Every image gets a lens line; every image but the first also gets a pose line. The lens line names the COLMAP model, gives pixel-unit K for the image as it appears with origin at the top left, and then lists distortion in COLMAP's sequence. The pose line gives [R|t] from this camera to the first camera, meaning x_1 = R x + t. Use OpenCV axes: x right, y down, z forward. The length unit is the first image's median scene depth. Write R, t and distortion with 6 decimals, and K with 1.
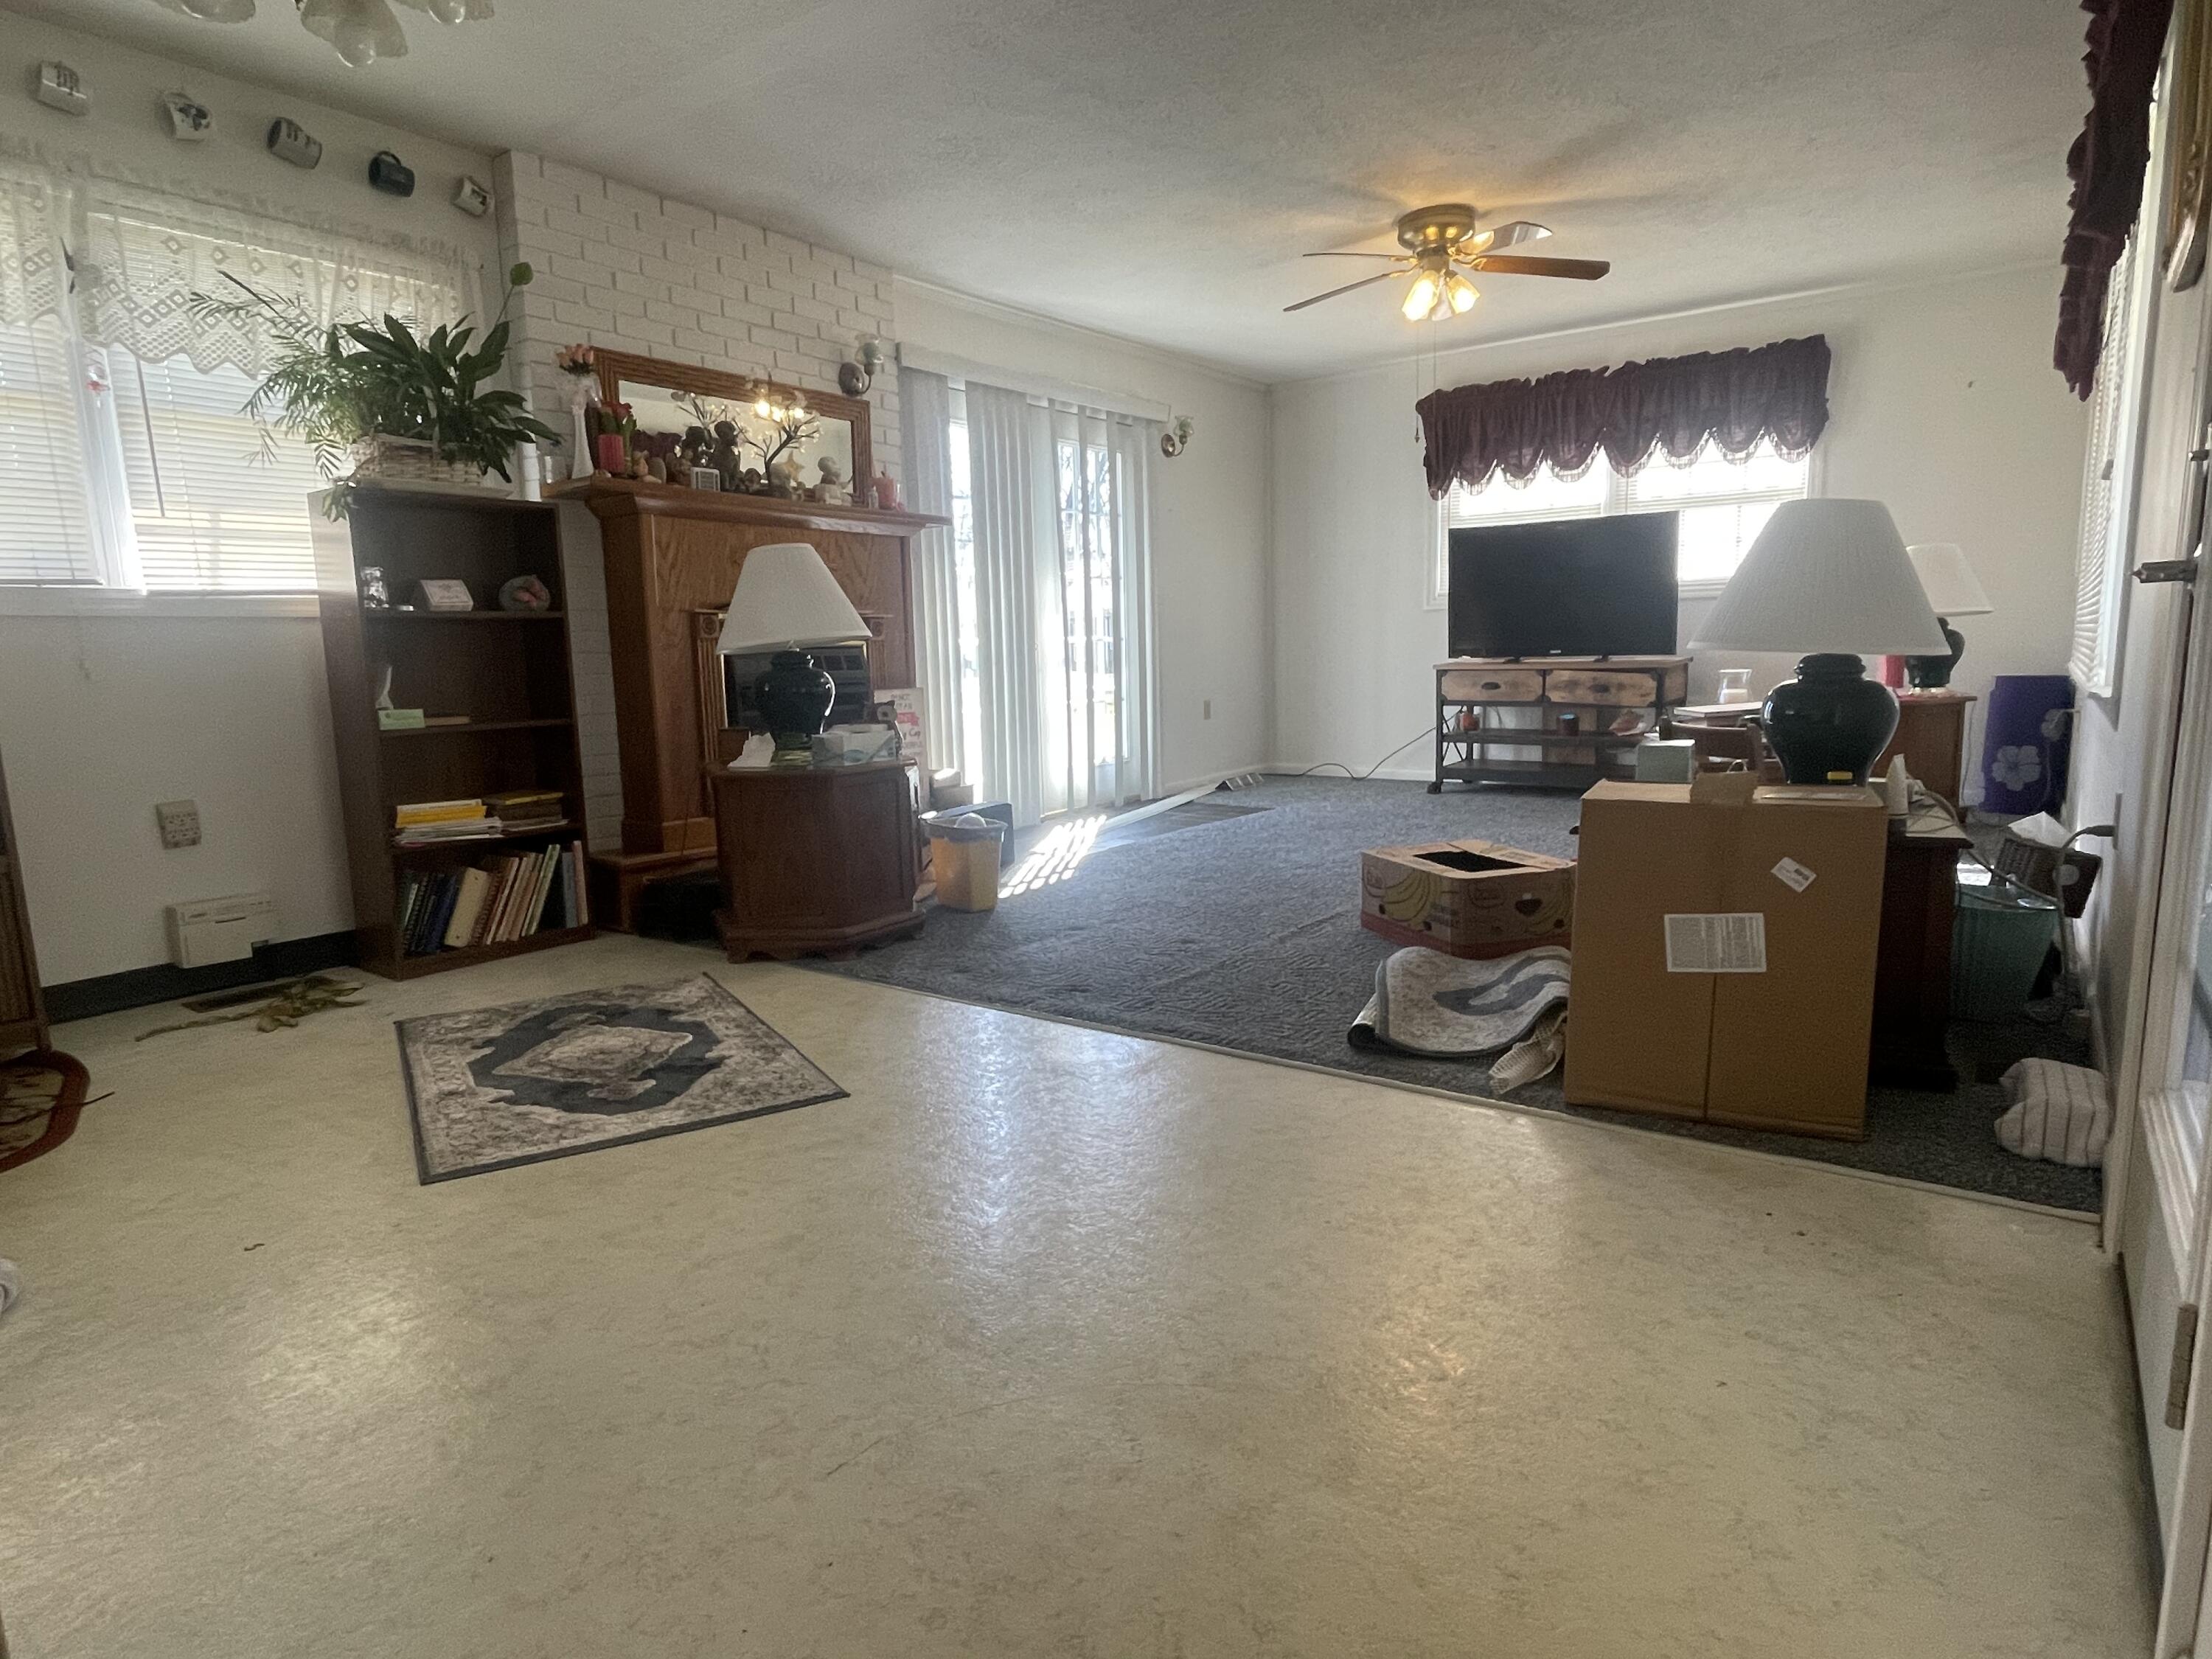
lens RADIAL K [[1229.0, 0, 1106.0], [0, 1229.0, 829.5], [0, 0, 1]] dist [0.000512, 0.000123]
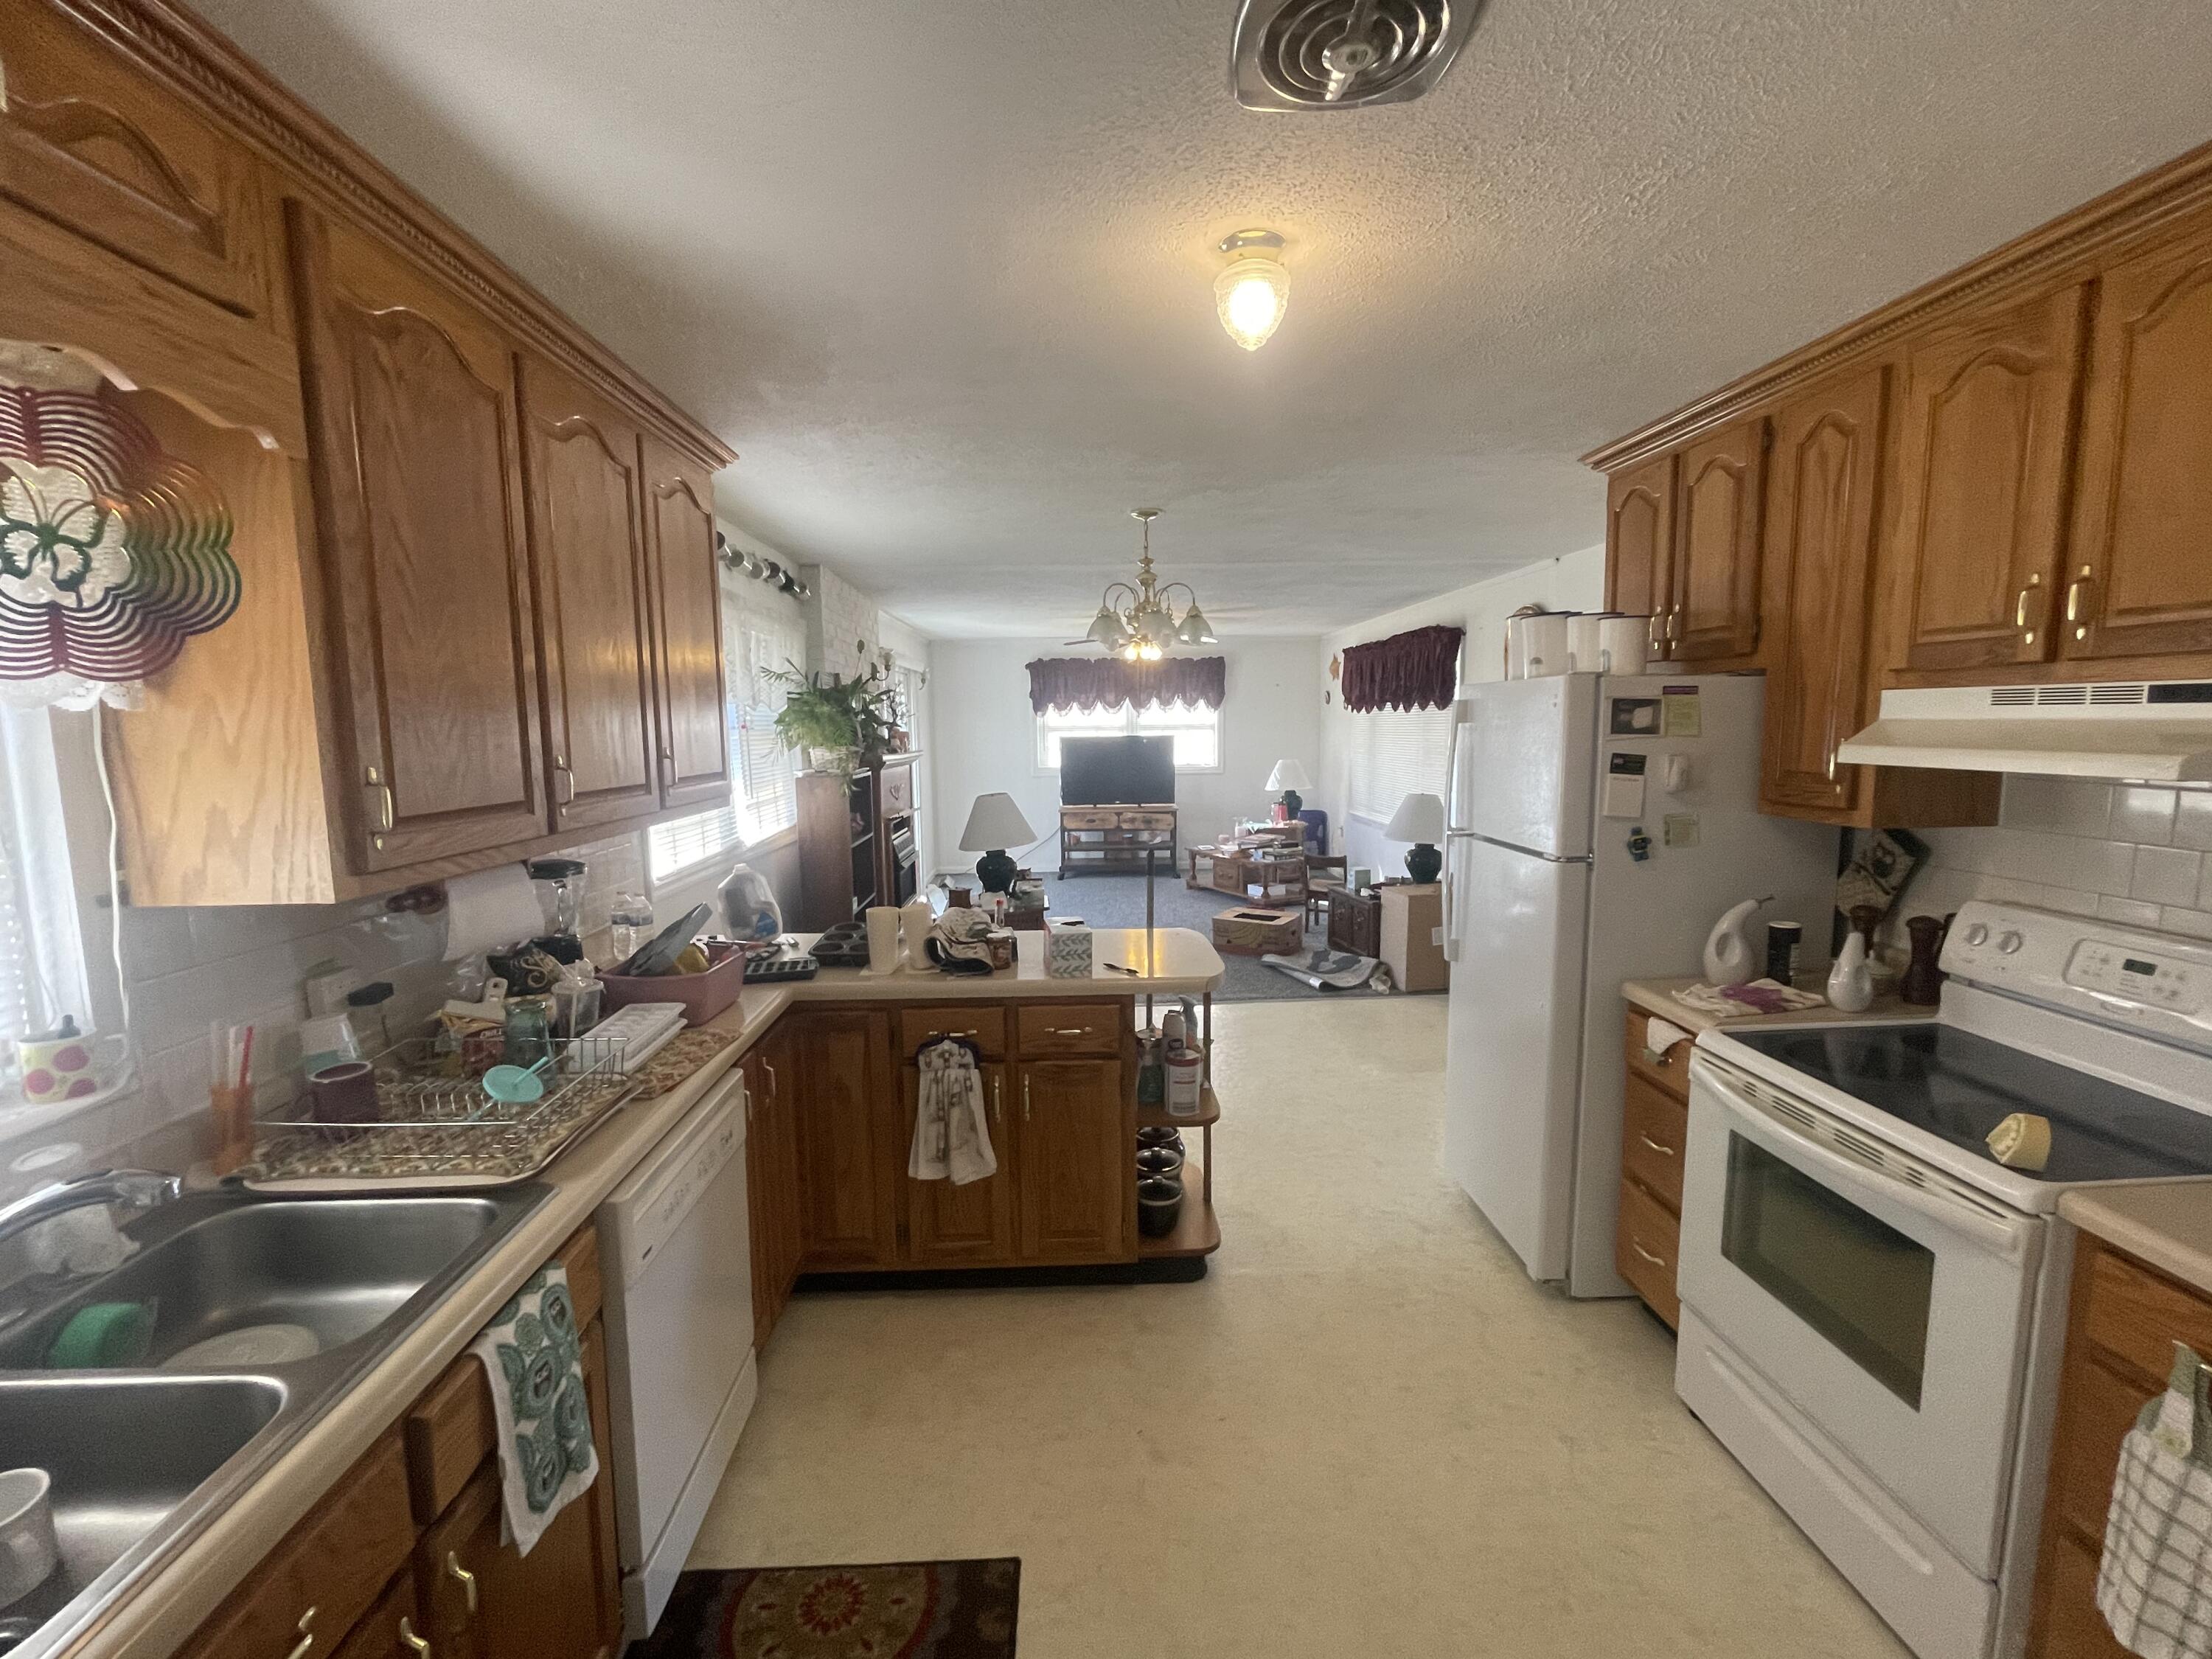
lens RADIAL K [[959.2, 0, 1106.0], [0, 959.2, 829.5], [0, 0, 1]] dist [-0.002190, -0.000747]
pose [[0.774367, -0.055495, 0.630299, -0.618646], [0.090531, 0.995615, -0.023565, -0.070994], [-0.626227, 0.075309, 0.775995, -0.155217]]
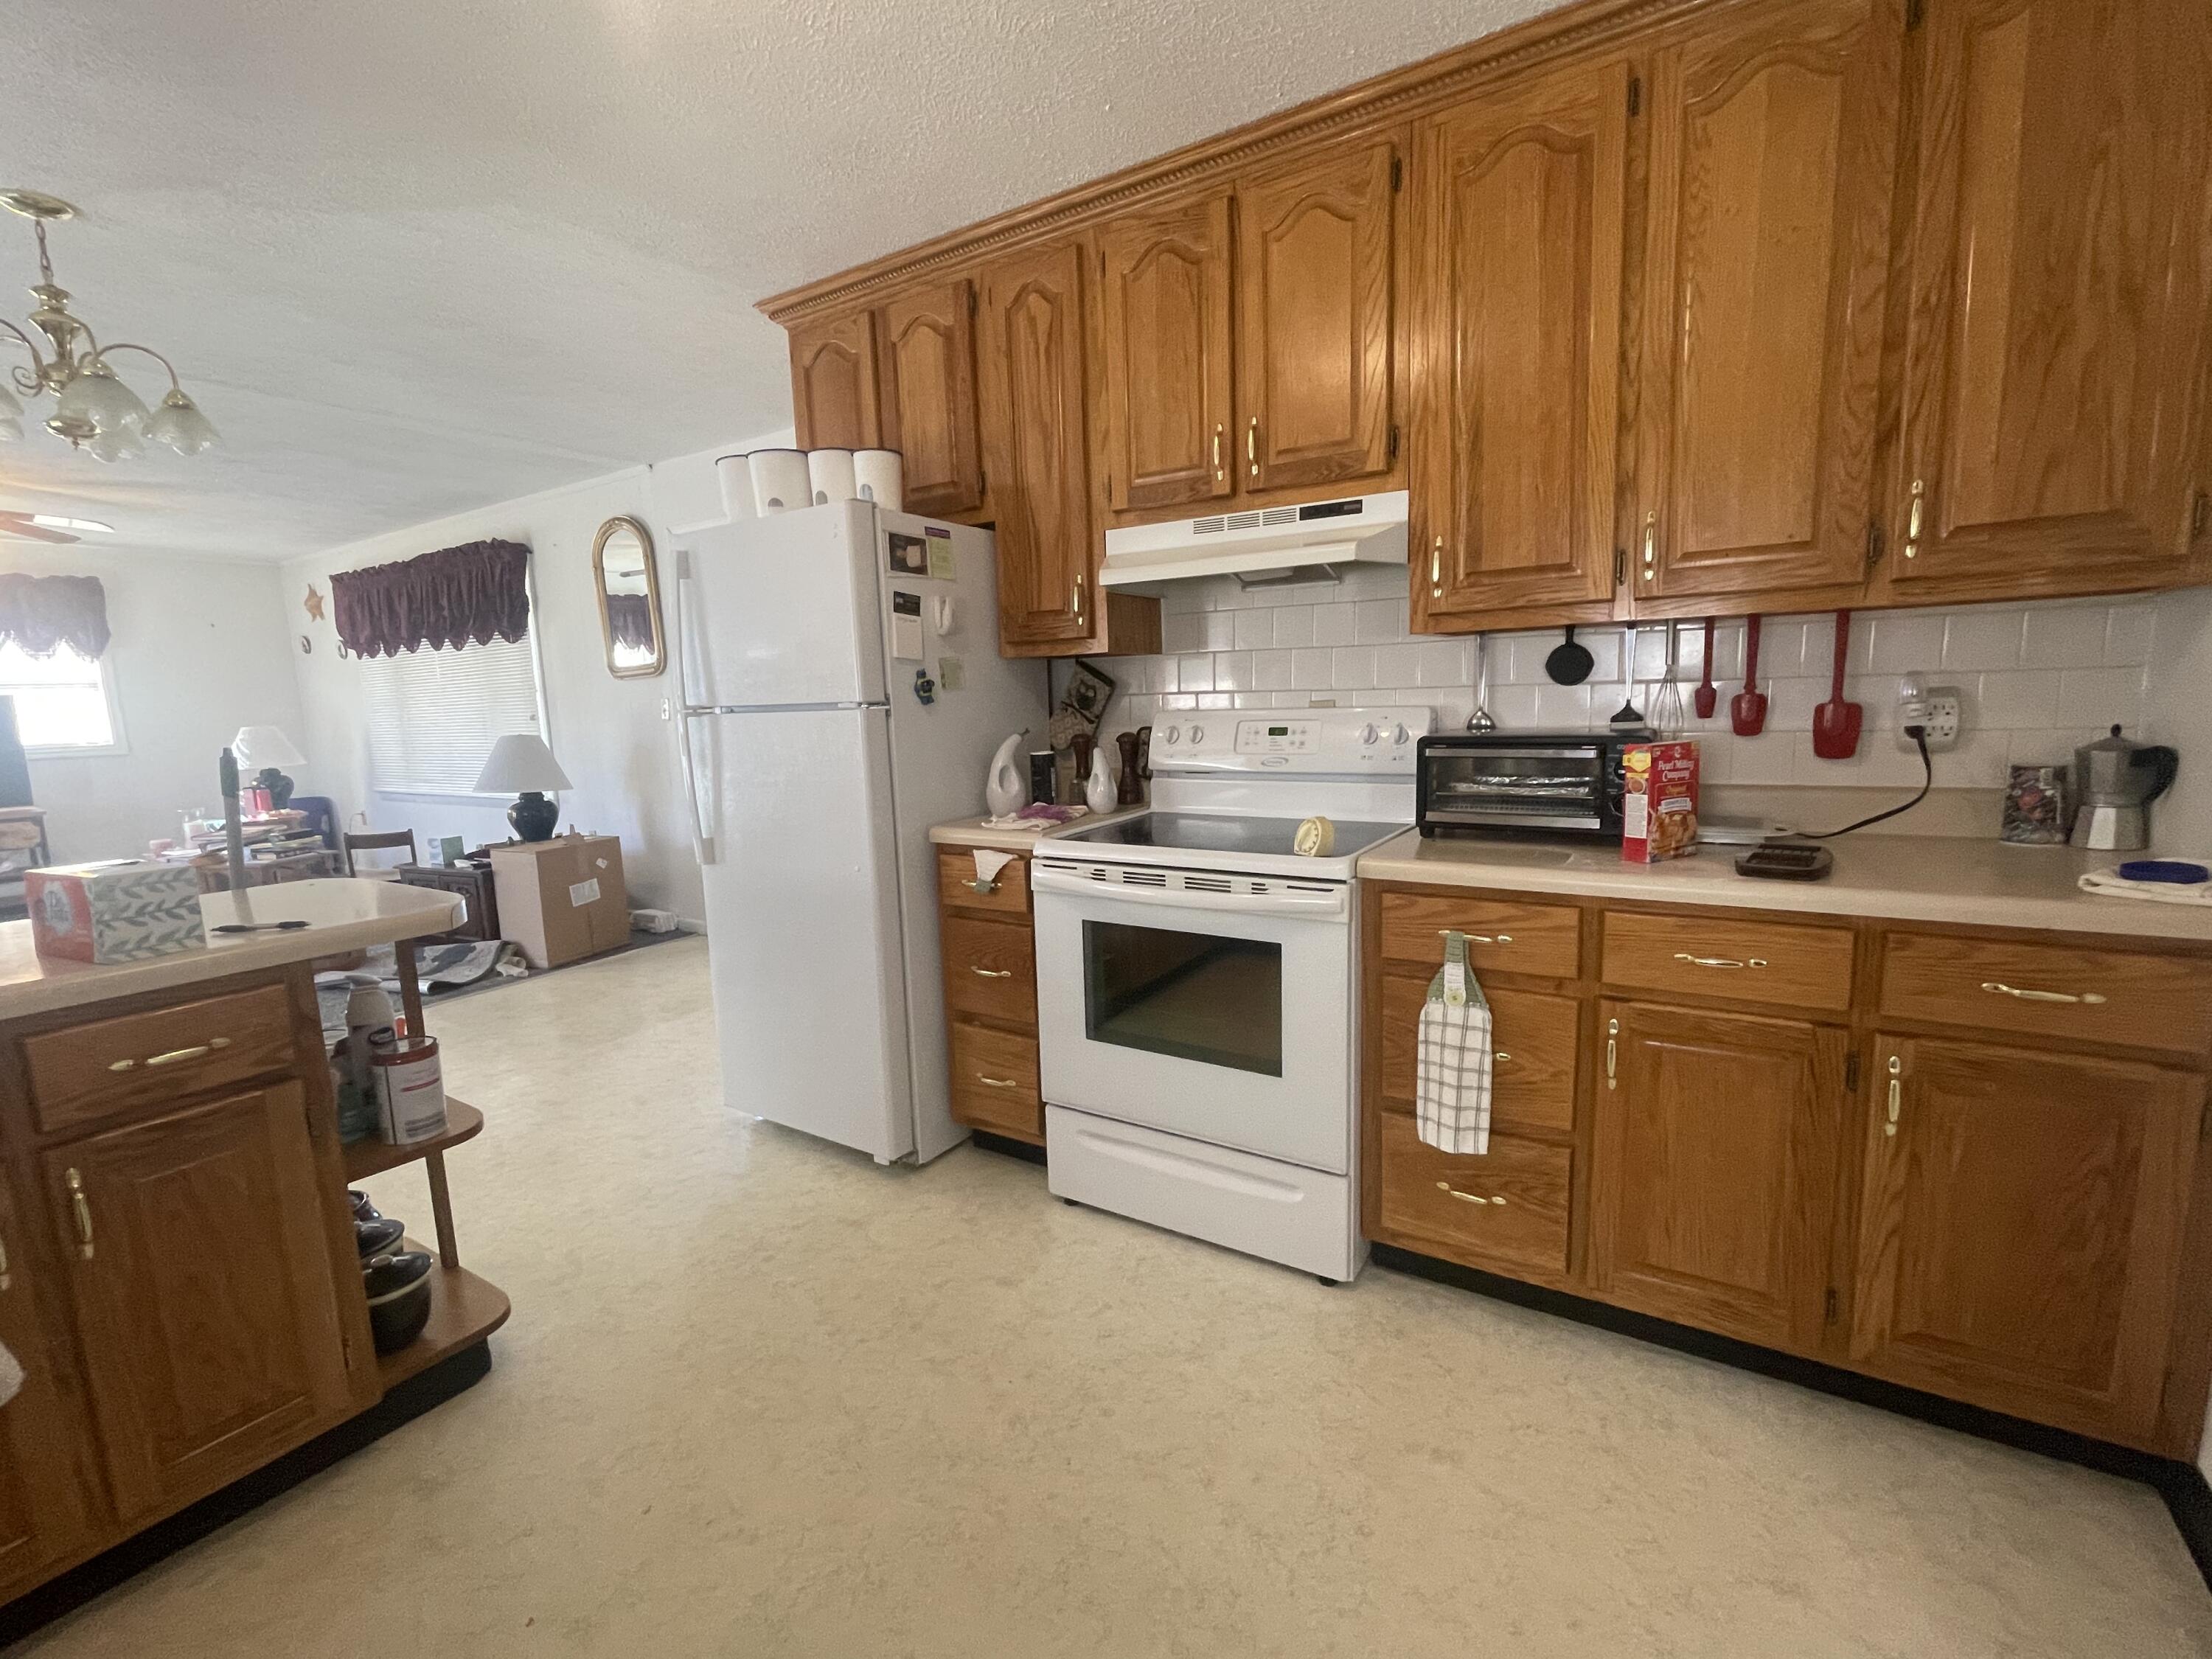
lens RADIAL K [[972.2, 0, 1106.0], [0, 972.2, 829.5], [0, 0, 1]] dist [-0.013061, 0.006854]
pose [[-0.069757, -0.116969, 0.990683, -0.603679], [0.186605, 0.974042, 0.128144, -0.037982], [-0.979955, 0.193805, -0.046119, -0.039399]]
